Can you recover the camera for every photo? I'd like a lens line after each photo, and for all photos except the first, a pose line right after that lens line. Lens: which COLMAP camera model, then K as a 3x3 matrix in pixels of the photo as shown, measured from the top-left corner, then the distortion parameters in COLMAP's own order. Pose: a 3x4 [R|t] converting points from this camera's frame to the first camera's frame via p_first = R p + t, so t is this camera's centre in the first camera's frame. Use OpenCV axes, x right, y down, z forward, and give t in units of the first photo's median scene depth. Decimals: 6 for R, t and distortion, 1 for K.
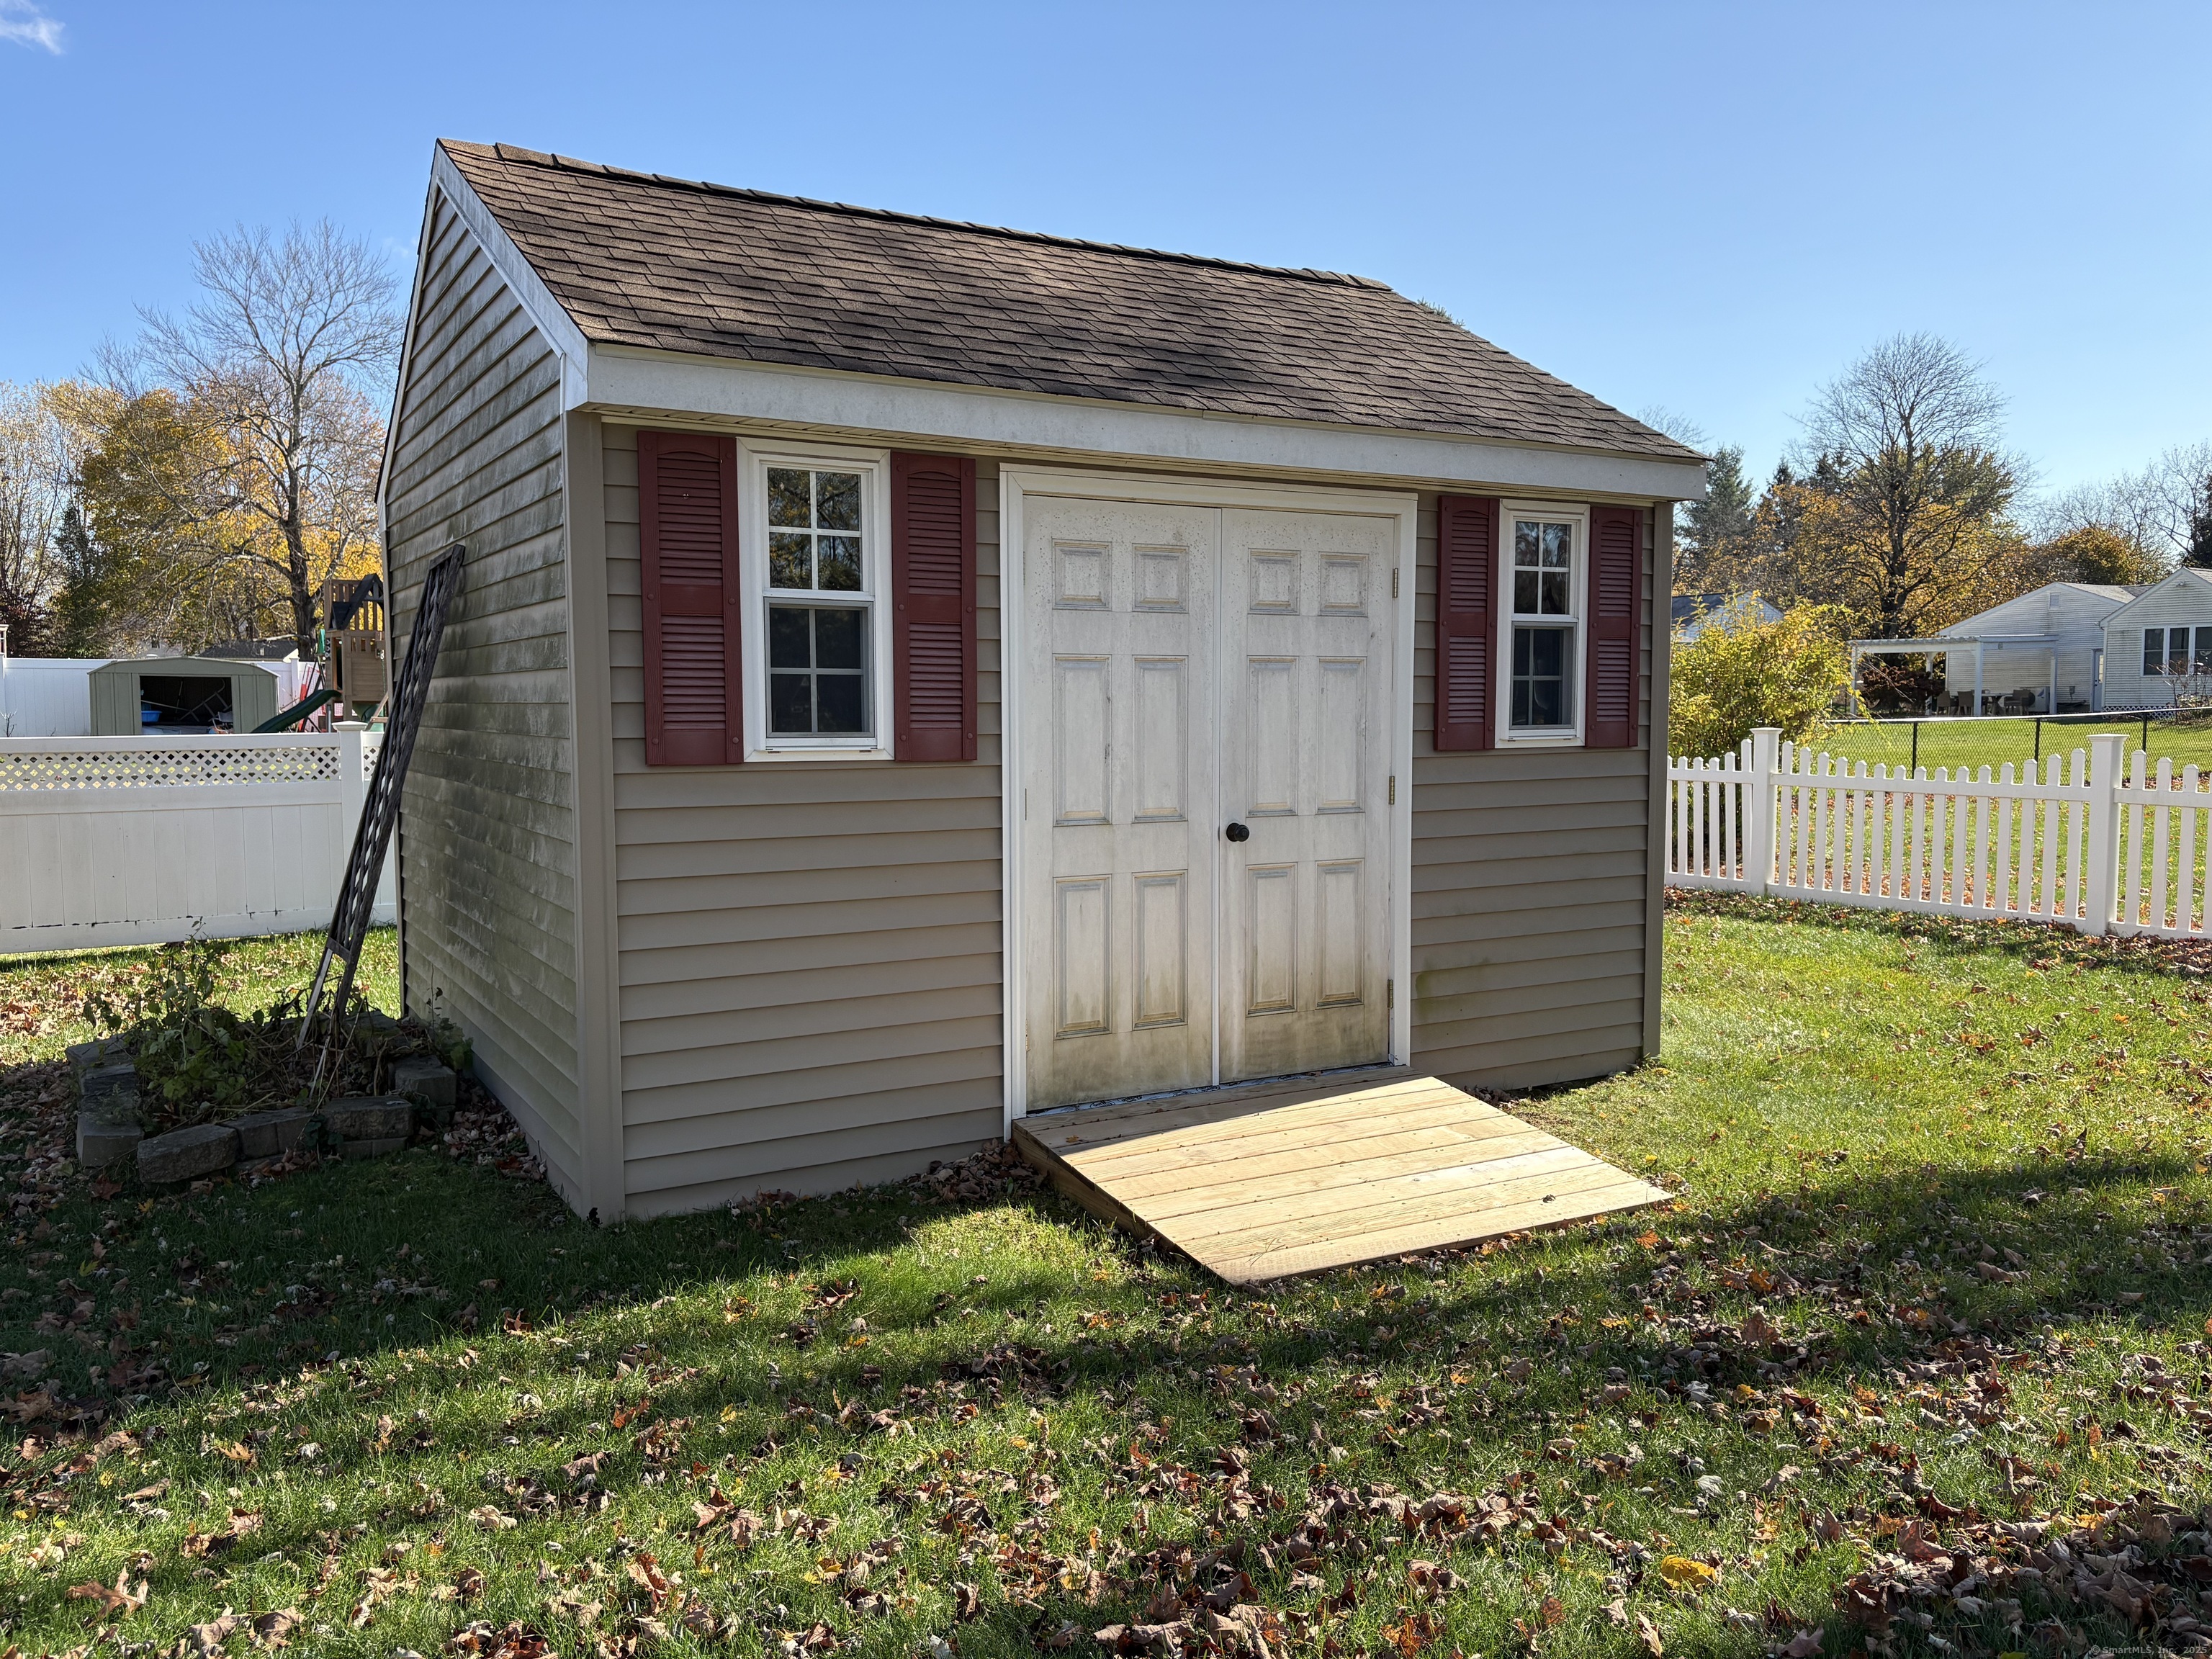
lens RADIAL K [[1673.3, 0, 1106.0], [0, 1673.3, 829.5], [0, 0, 1]] dist [0.023455, -0.000647]
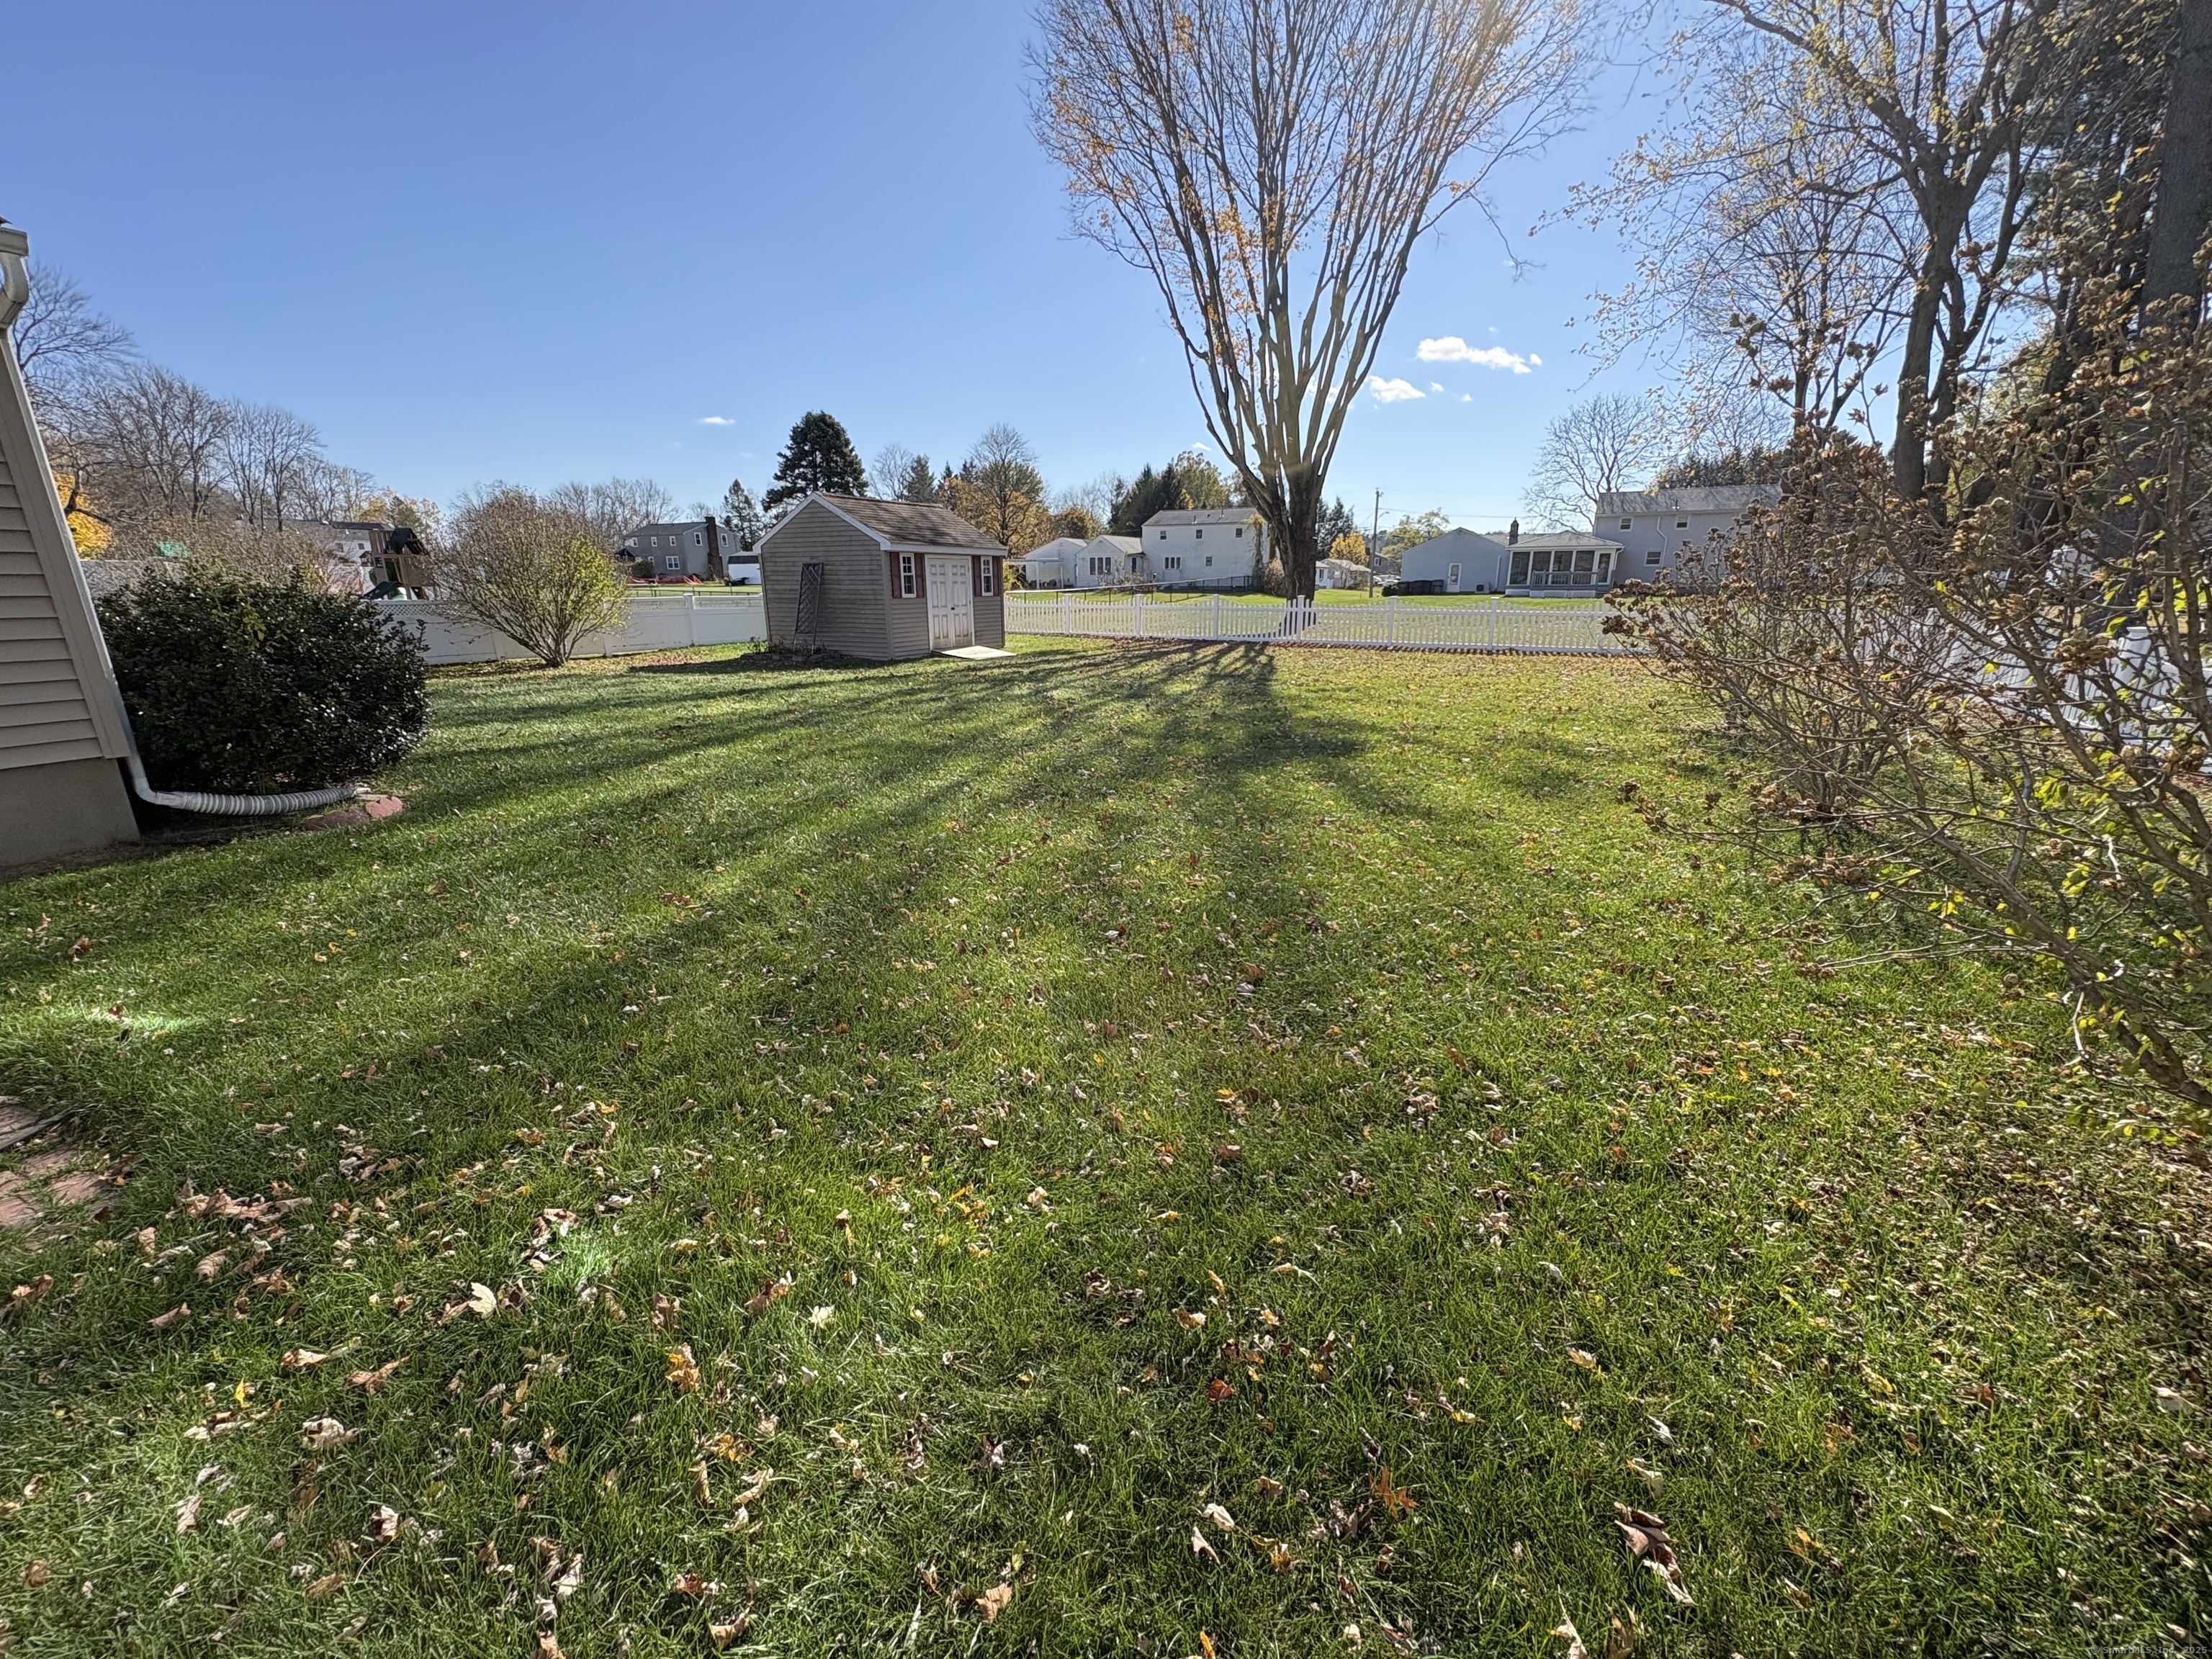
lens RADIAL K [[888.1, 0, 1106.0], [0, 888.1, 829.5], [0, 0, 1]] dist [-0.000452, -0.000052]
pose [[0.850672, -0.141553, 0.506281, -0.145891], [0.040749, 0.977923, 0.204953, 0.018342], [-0.524116, -0.153717, 0.837660, -0.271015]]
